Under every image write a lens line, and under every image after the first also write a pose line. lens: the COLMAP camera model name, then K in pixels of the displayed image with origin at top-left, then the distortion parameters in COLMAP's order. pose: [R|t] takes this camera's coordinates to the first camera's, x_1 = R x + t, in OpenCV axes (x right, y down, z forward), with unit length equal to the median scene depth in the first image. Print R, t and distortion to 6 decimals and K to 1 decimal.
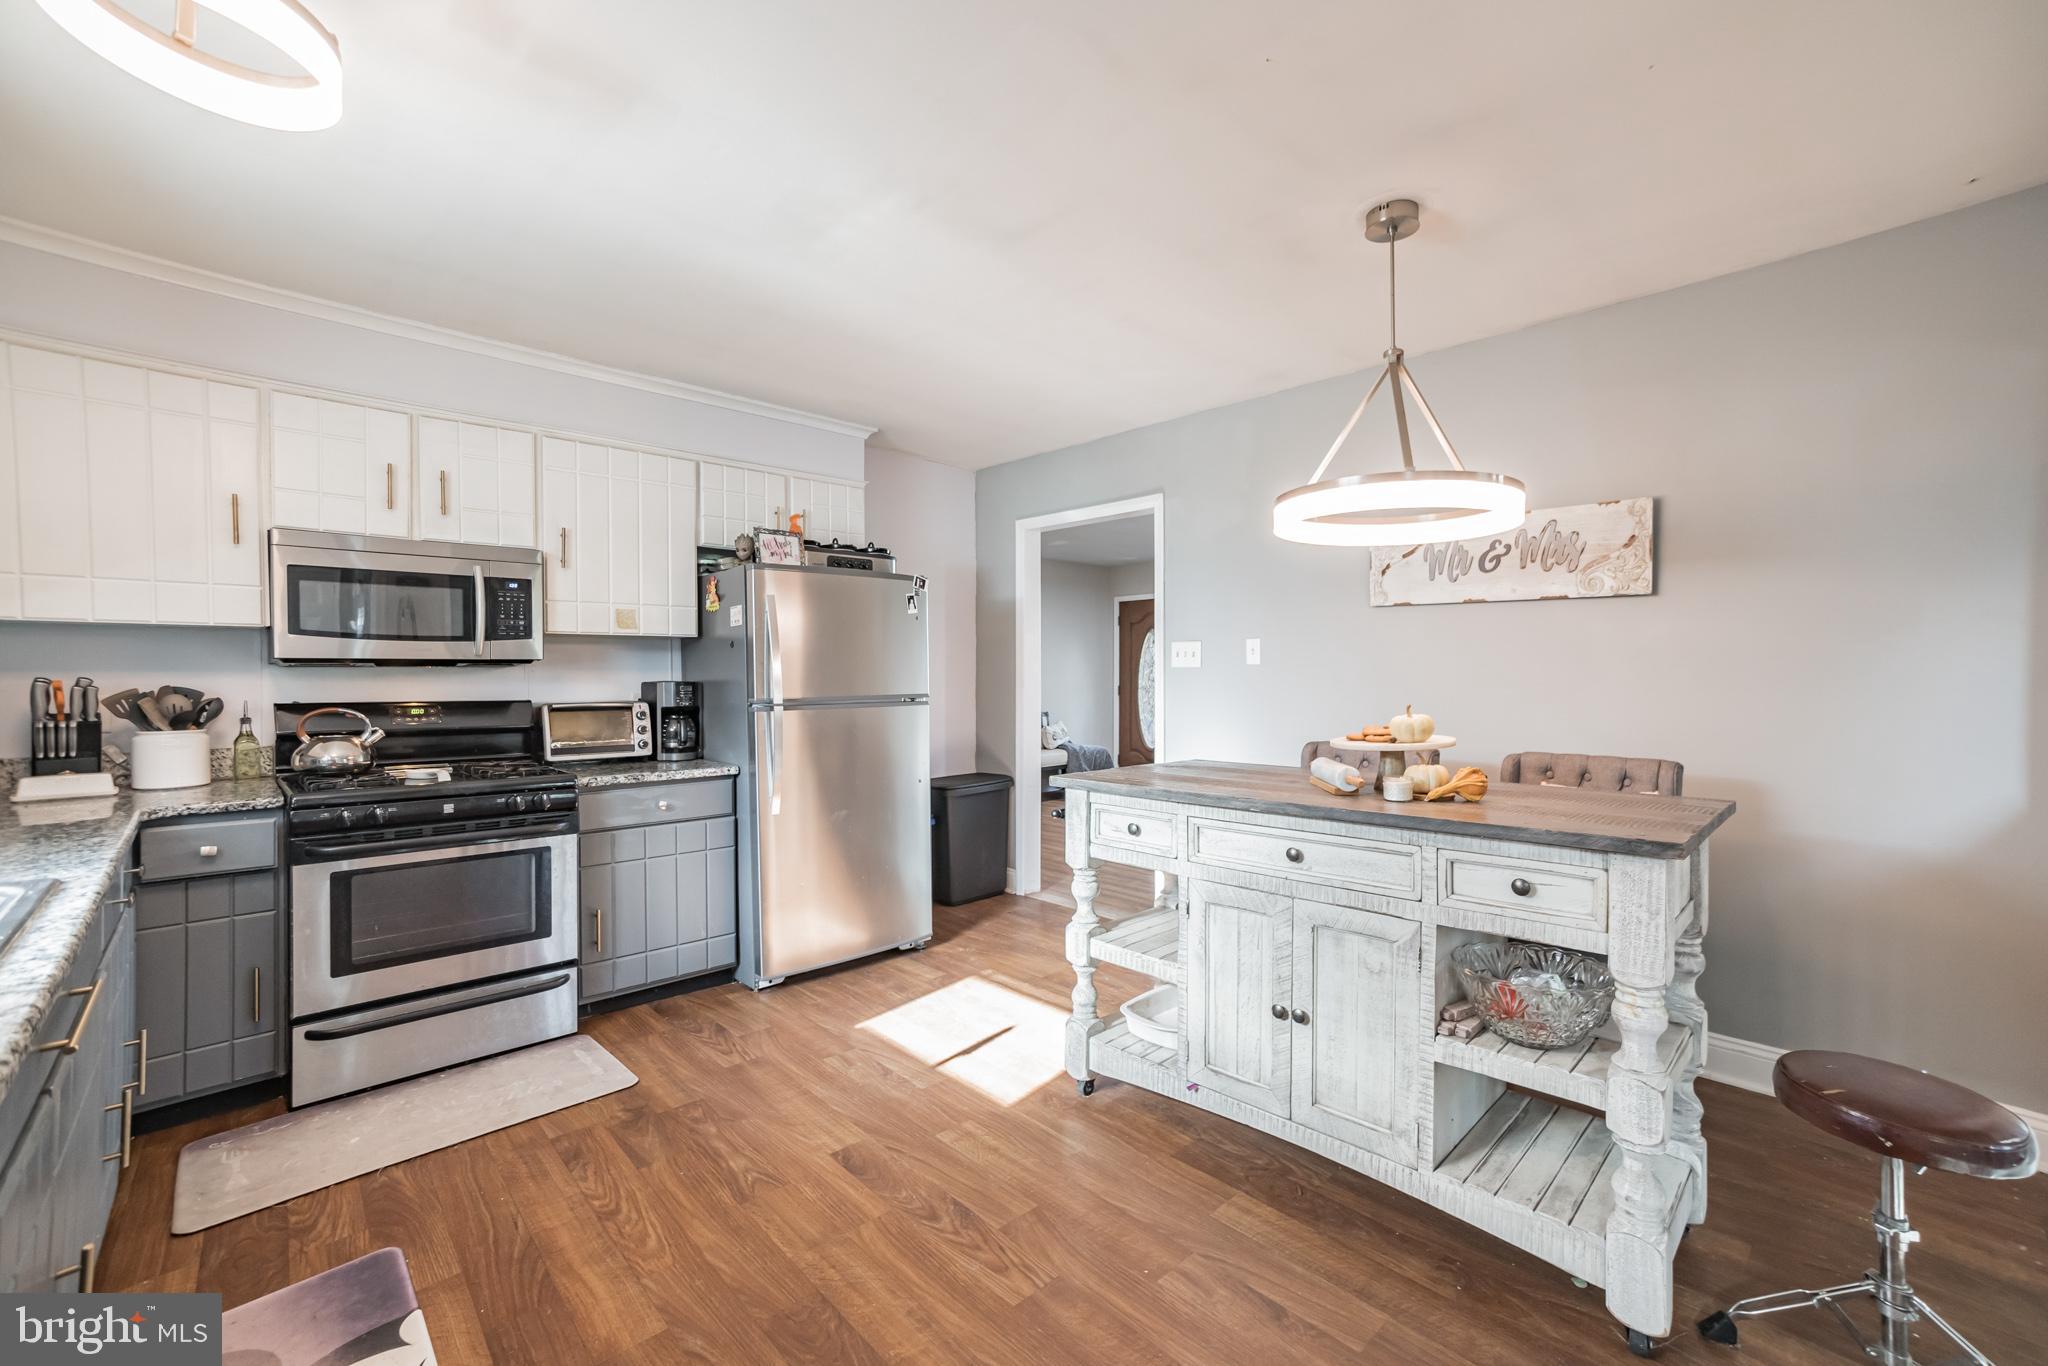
lens RADIAL K [[817.7, 0, 1027.1], [0, 817.7, 676.3], [0, 0, 1]] dist [-0.000009, 0.000026]
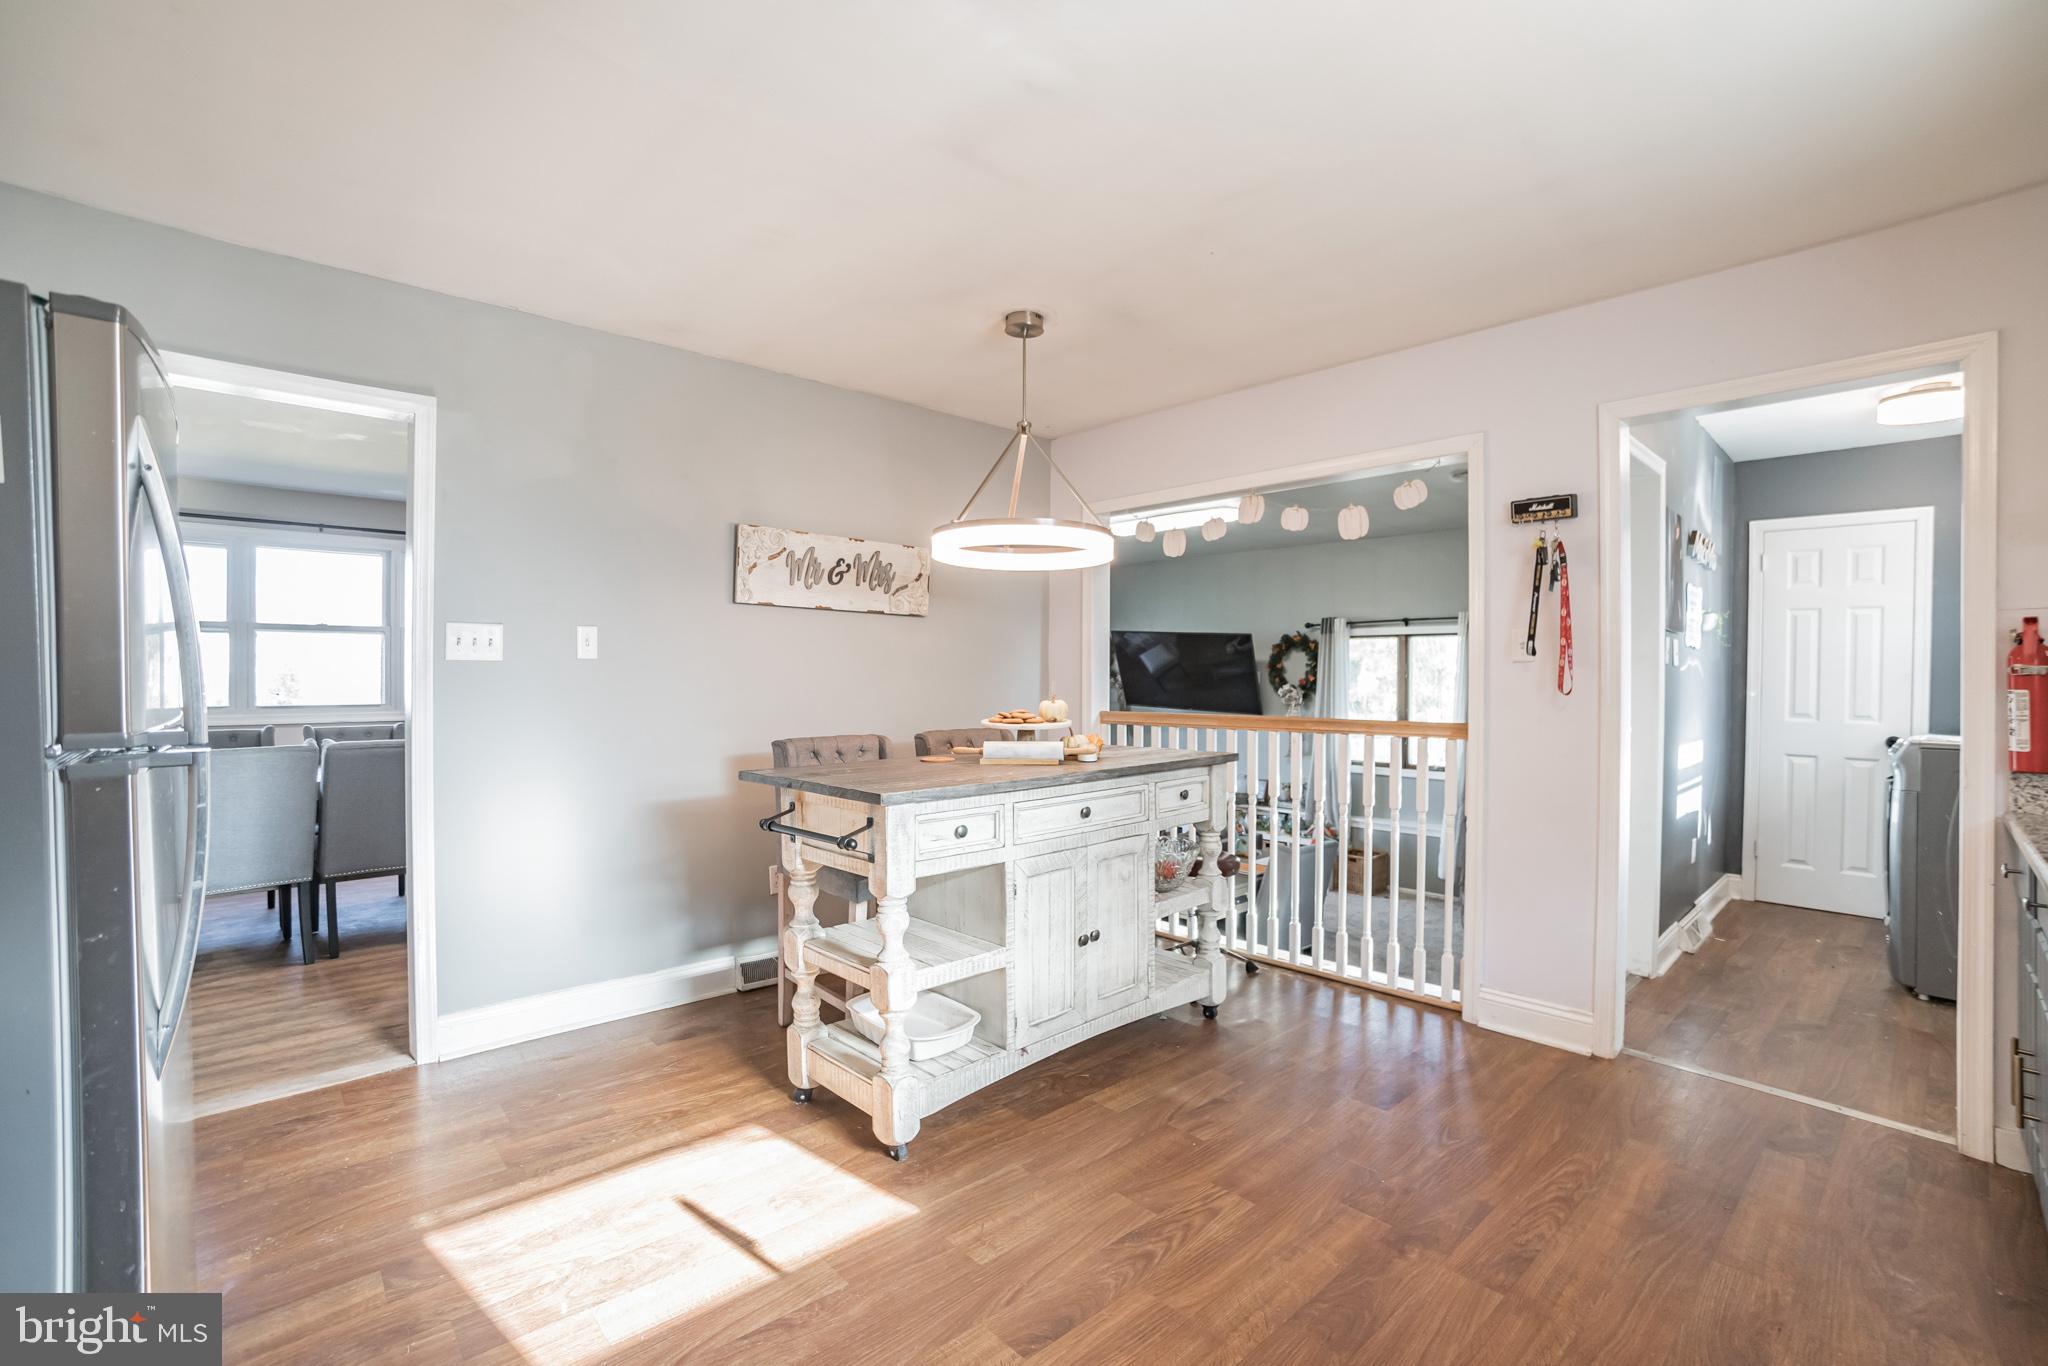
lens RADIAL K [[845.2, 0, 1034.6], [0, 845.2, 674.9], [0, 0, 1]] dist [-0.020156, 0.000606]
pose [[0.078787, -0.000444, 0.996891, -0.764512], [0.003014, 0.999995, 0.000207, 0.003828], [-0.996887, 0.002988, 0.078788, 0.756305]]
